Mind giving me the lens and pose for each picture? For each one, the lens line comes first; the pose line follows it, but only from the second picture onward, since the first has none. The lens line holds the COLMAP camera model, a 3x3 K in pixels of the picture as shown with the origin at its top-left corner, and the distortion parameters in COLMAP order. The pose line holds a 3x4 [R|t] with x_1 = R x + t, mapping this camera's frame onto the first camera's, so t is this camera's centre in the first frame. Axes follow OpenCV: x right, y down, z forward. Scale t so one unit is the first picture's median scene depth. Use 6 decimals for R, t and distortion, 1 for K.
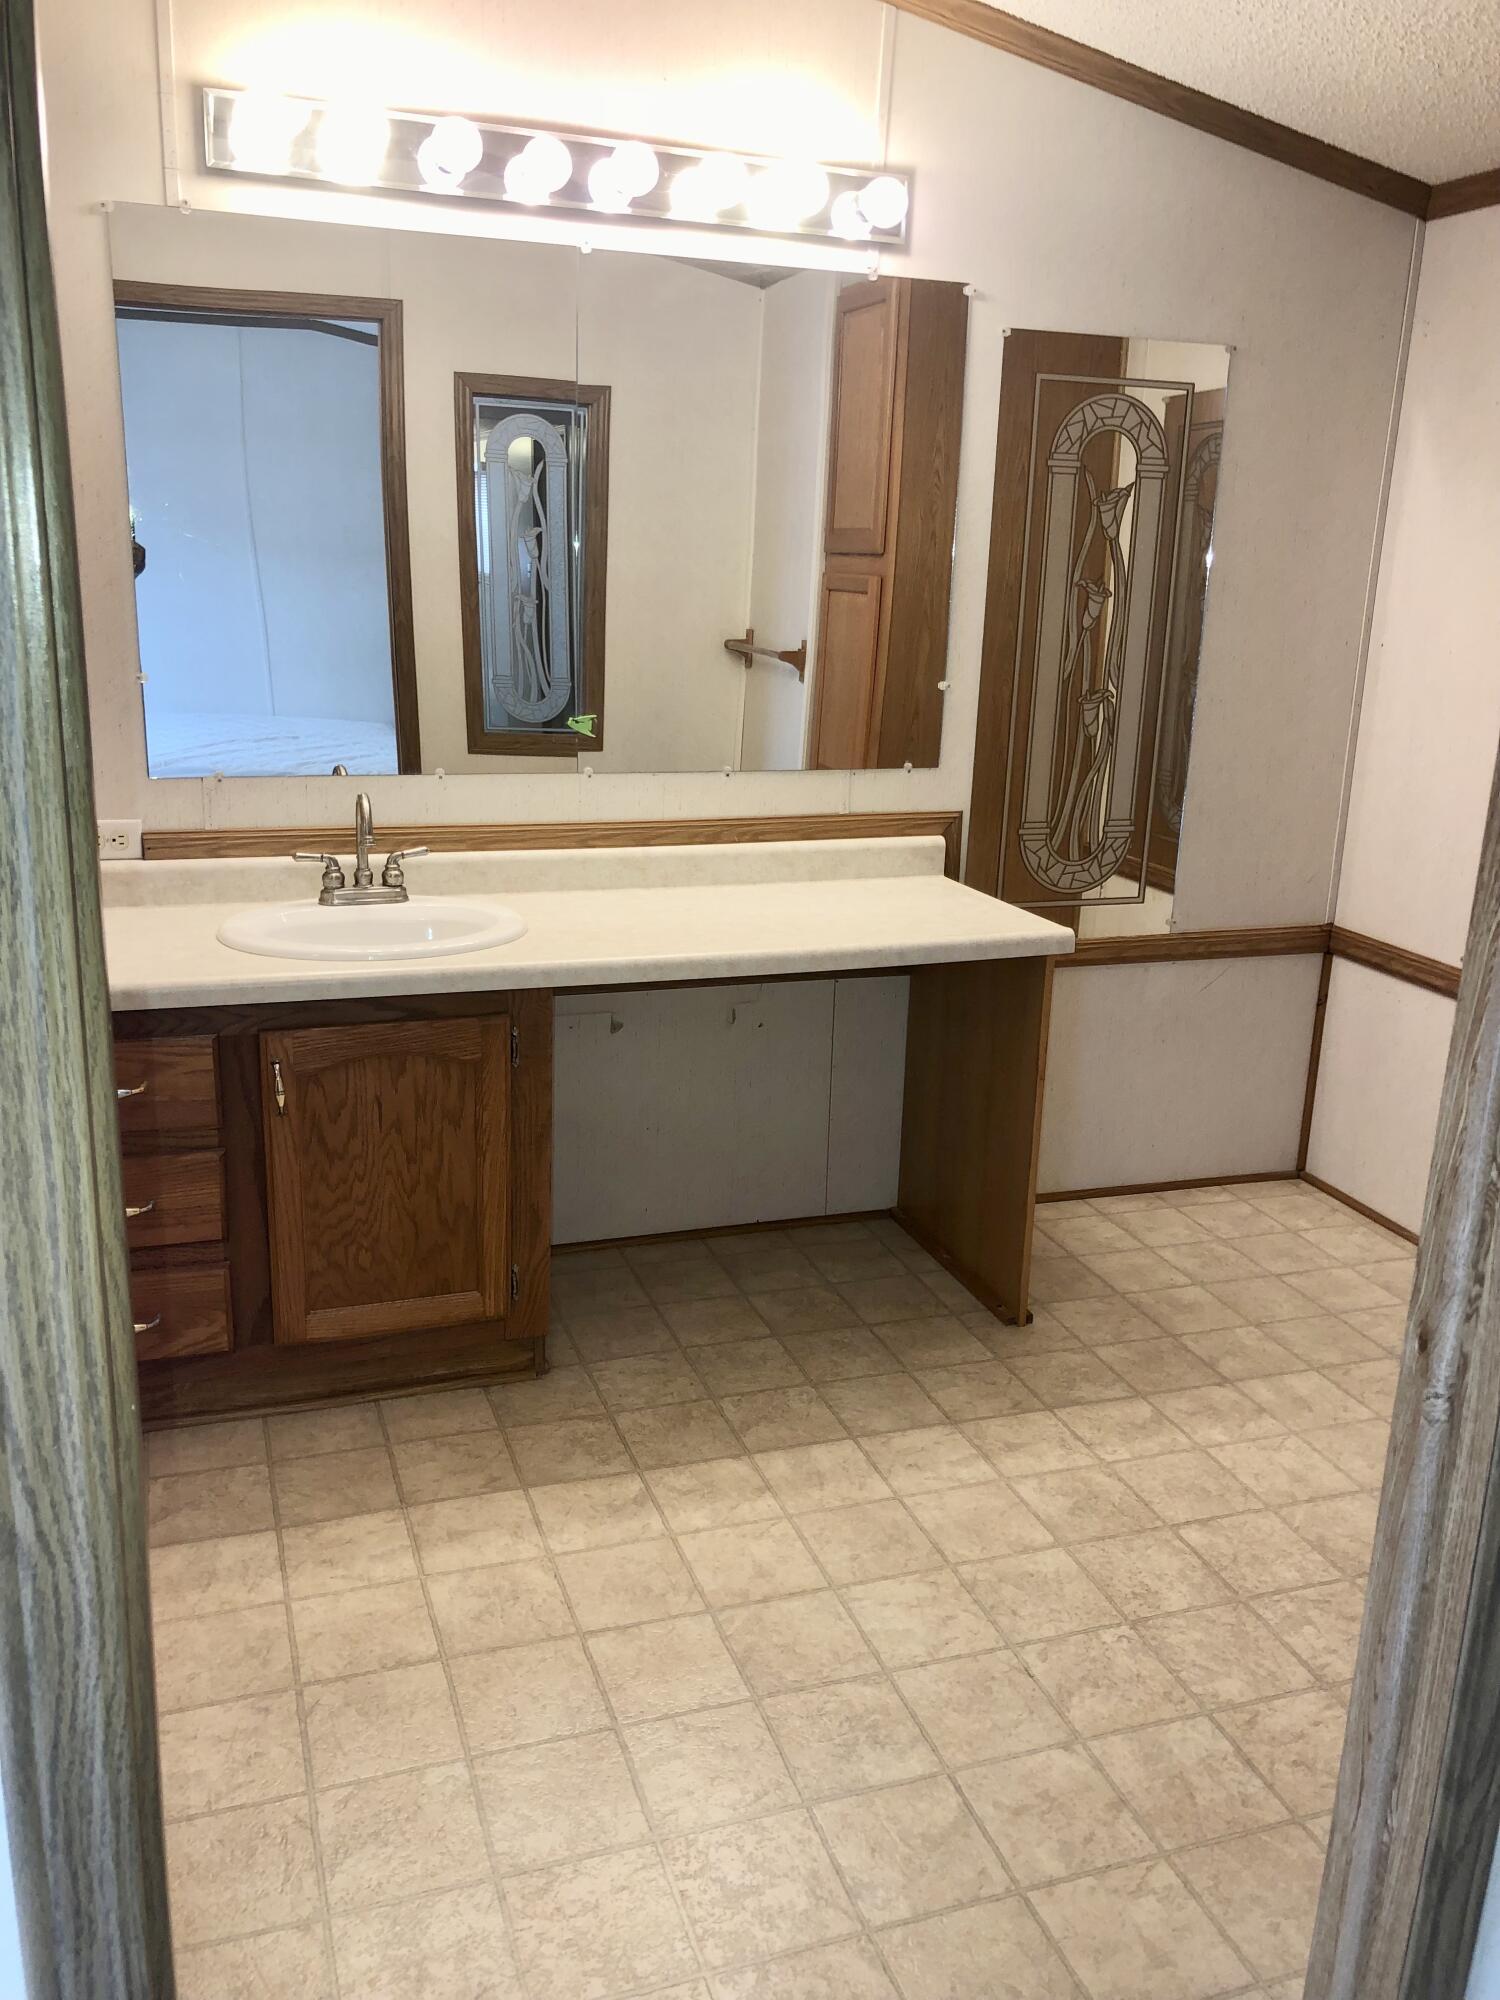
lens RADIAL K [[1647.8, 0, 750.0], [0, 1647.8, 1000.0], [0, 0, 1]] dist [0.038175, -0.005741]
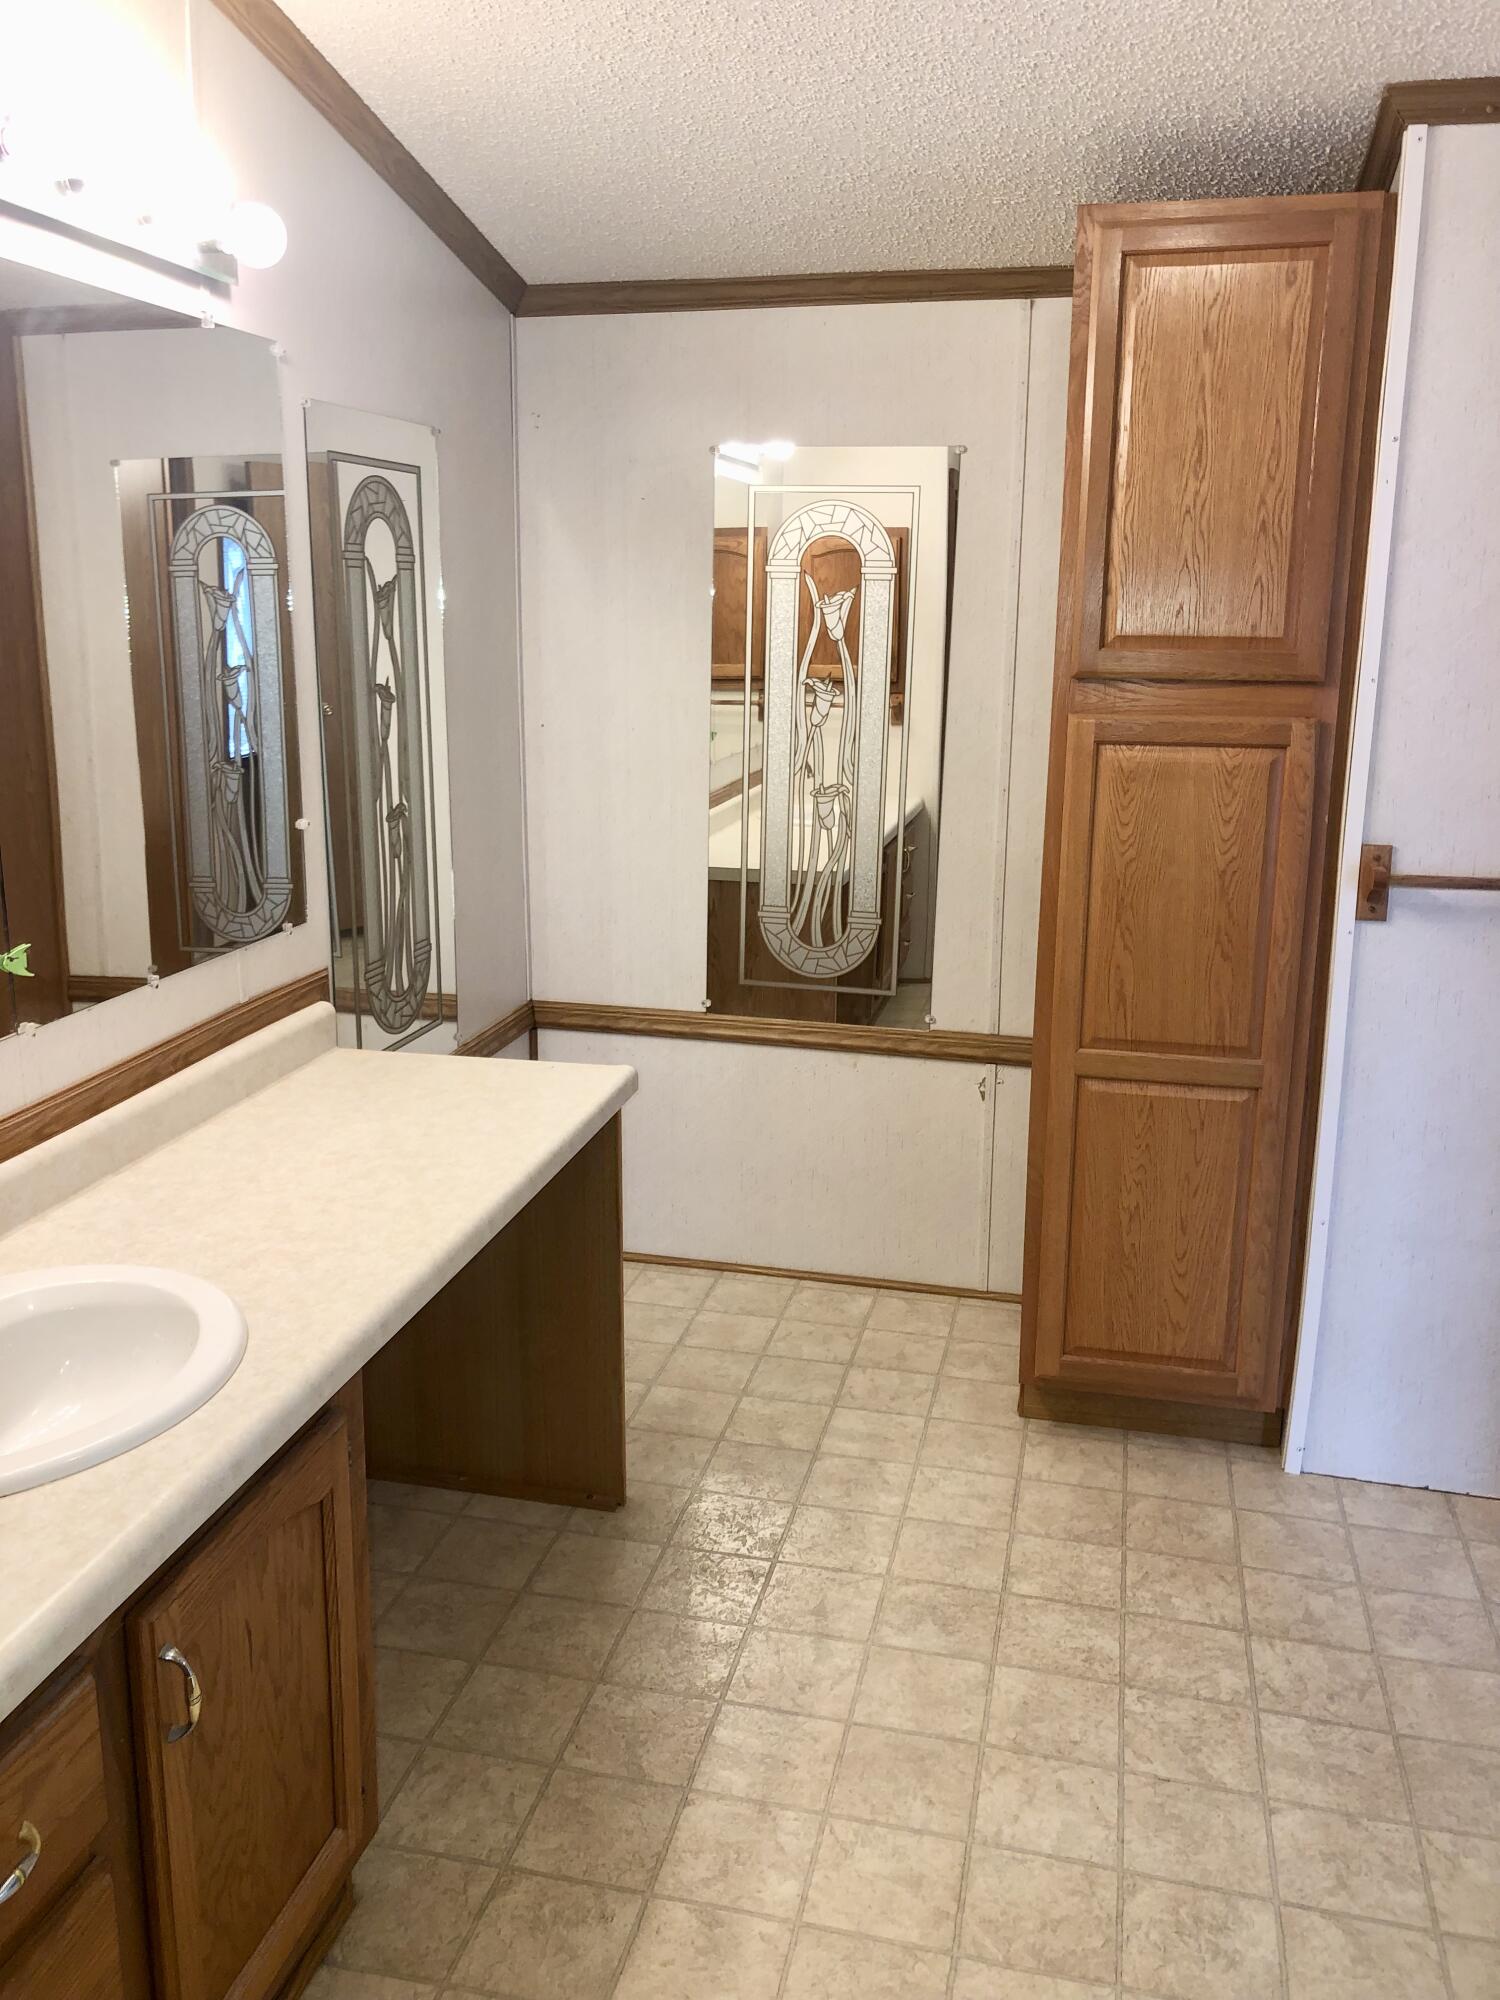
lens RADIAL K [[1658.4, 0, 723.5], [0, 1658.4, 991.4], [0, 0, 1]] dist [0.033702, -0.011972]
pose [[0.542728, -0.224274, 0.809412, -0.515412], [0.236298, 0.965537, 0.109091, -0.171908], [-0.805983, 0.132056, 0.577020, 0.419910]]
